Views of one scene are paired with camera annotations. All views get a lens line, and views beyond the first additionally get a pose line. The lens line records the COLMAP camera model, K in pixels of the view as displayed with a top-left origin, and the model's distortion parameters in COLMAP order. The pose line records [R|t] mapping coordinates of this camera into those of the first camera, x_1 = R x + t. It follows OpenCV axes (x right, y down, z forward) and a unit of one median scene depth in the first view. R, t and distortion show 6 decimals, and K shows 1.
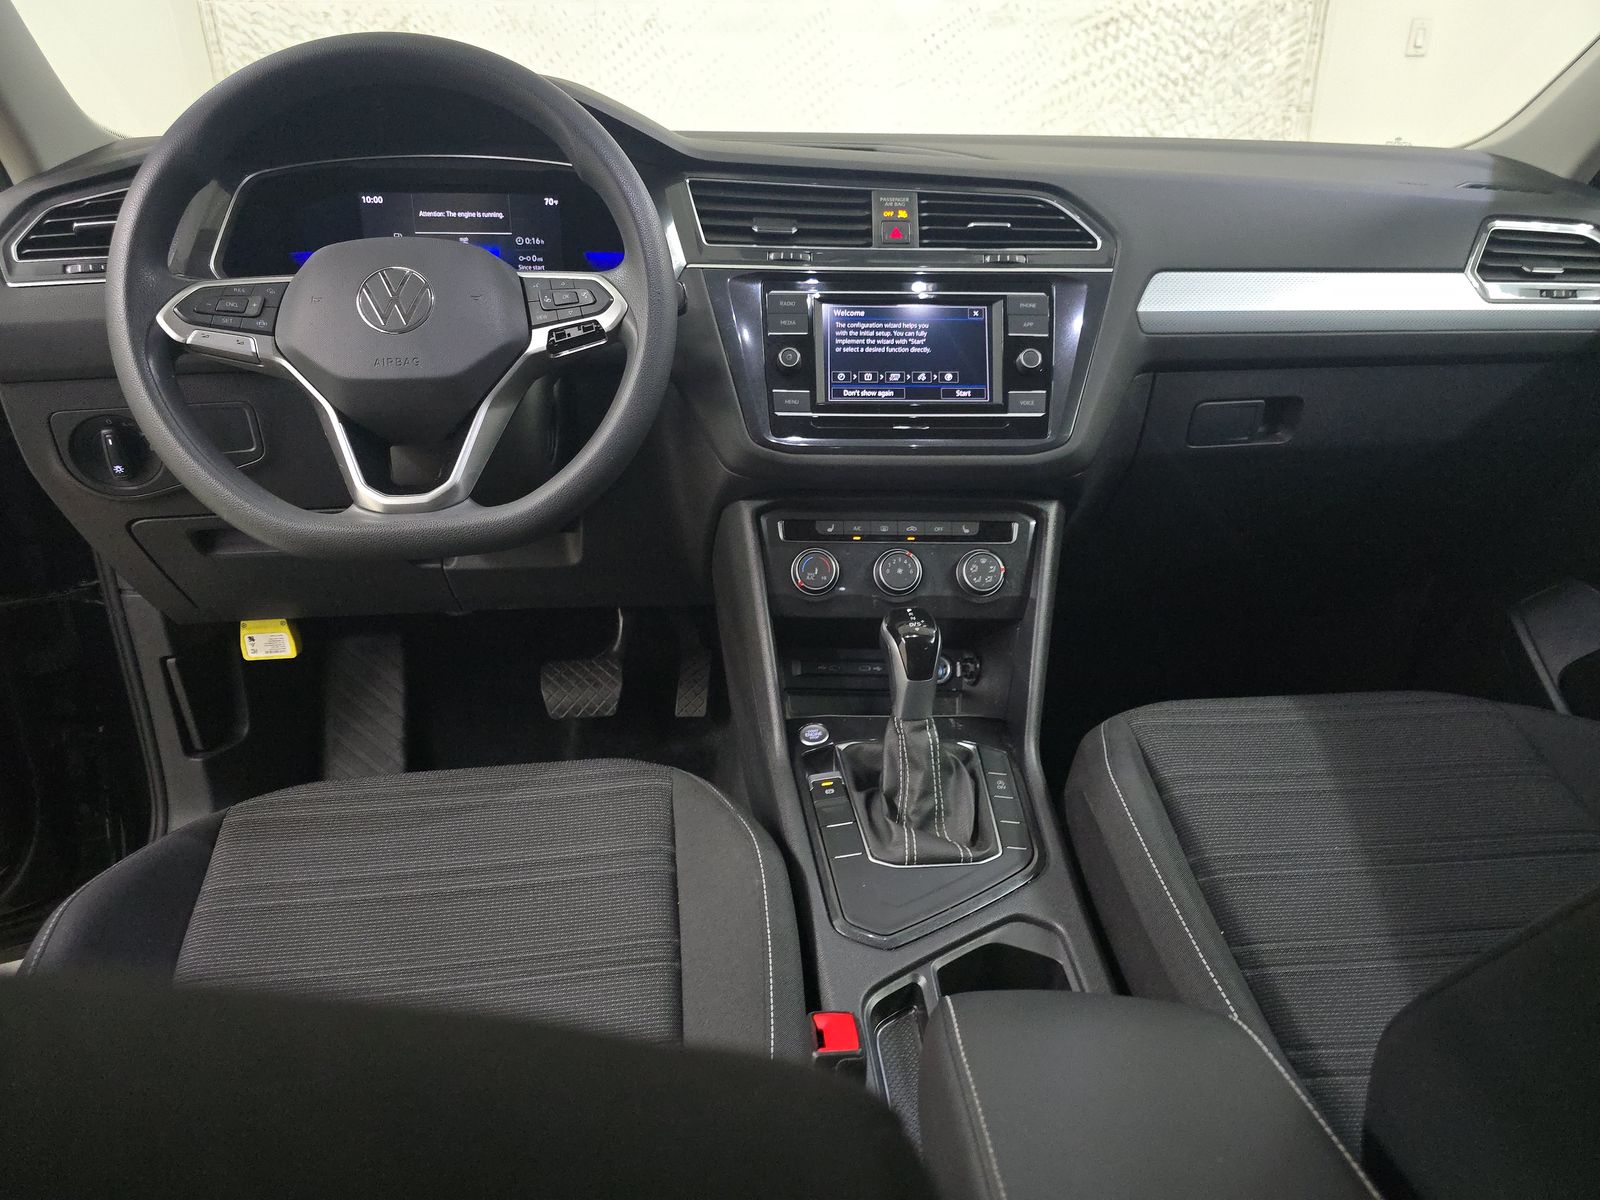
lens RADIAL K [[1048.2, 0, 796.7], [0, 1048.2, 608.3], [0, 0, 1]] dist [0.032498, -0.023028]
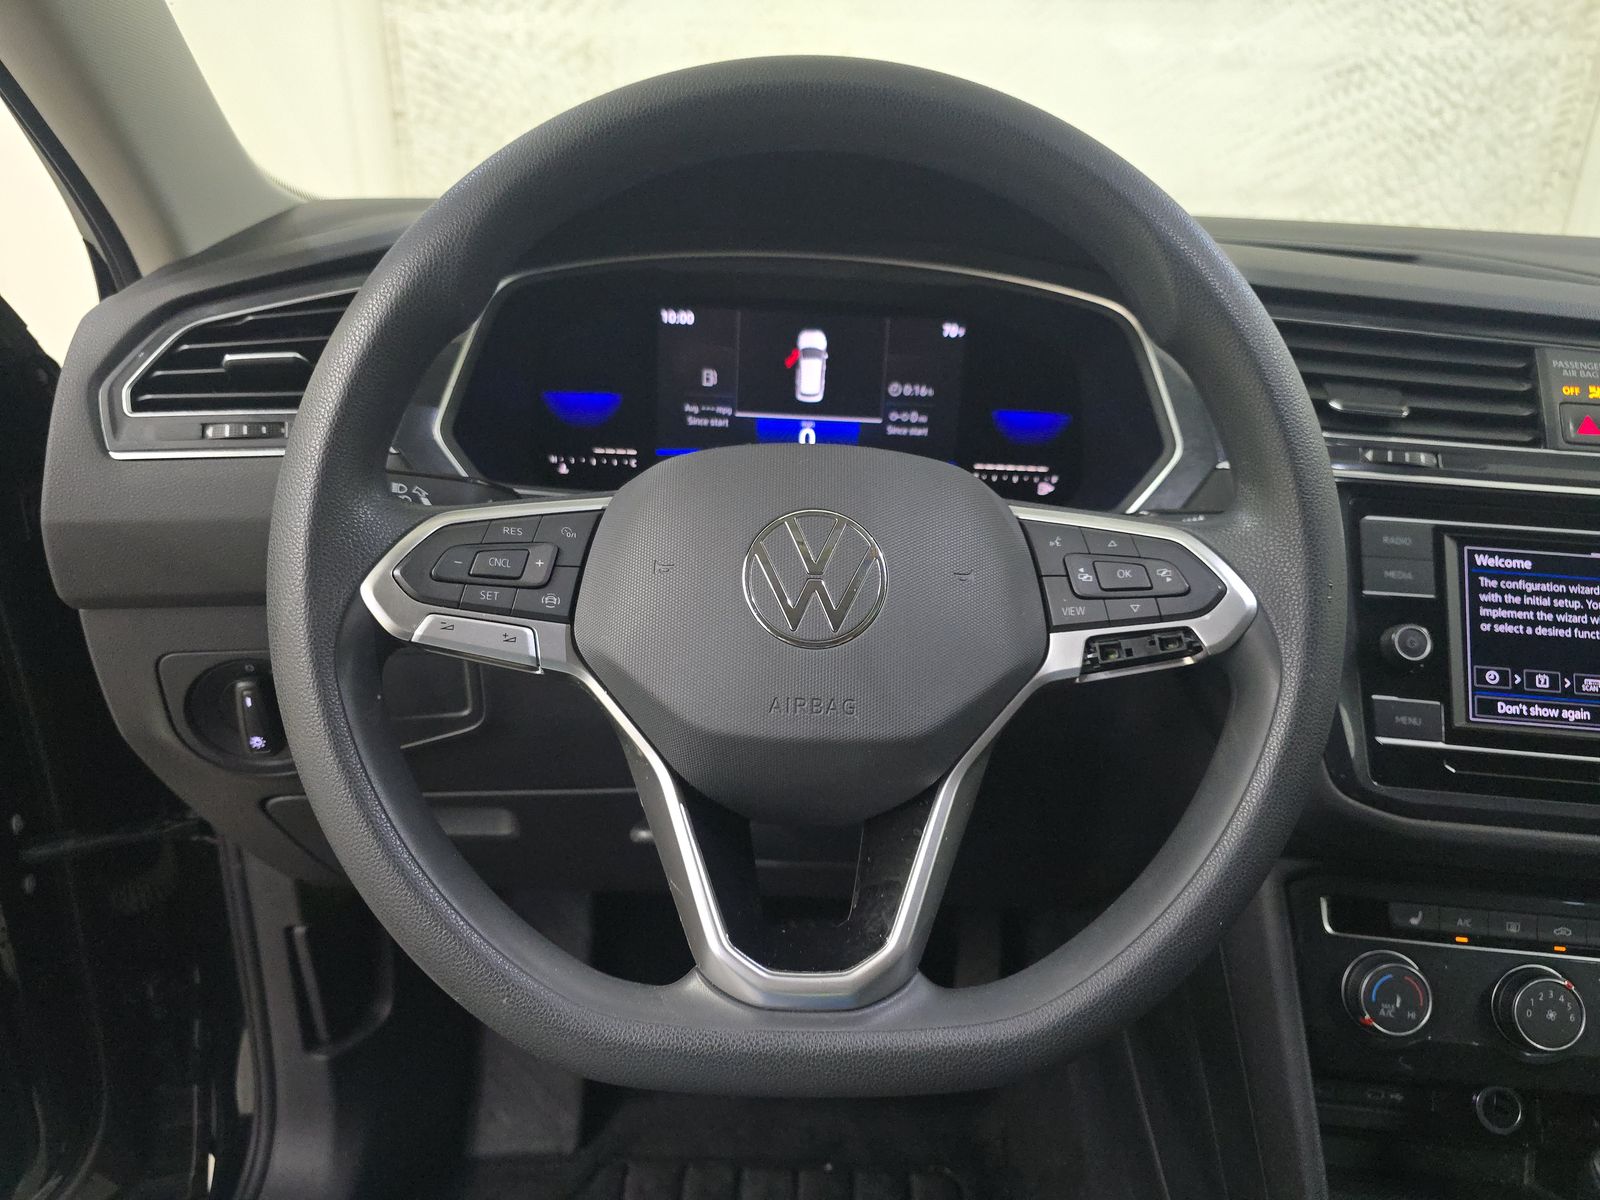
lens RADIAL K [[1055.0, 0, 800.0], [0, 1055.0, 600.0], [0, 0, 1]] dist [0.027540, -0.026370]
pose [[0.994239, 0.072335, -0.079099, -0.281270], [-0.074849, 0.996765, -0.029287, -0.216225], [0.076725, 0.035039, 0.996436, 0.402677]]
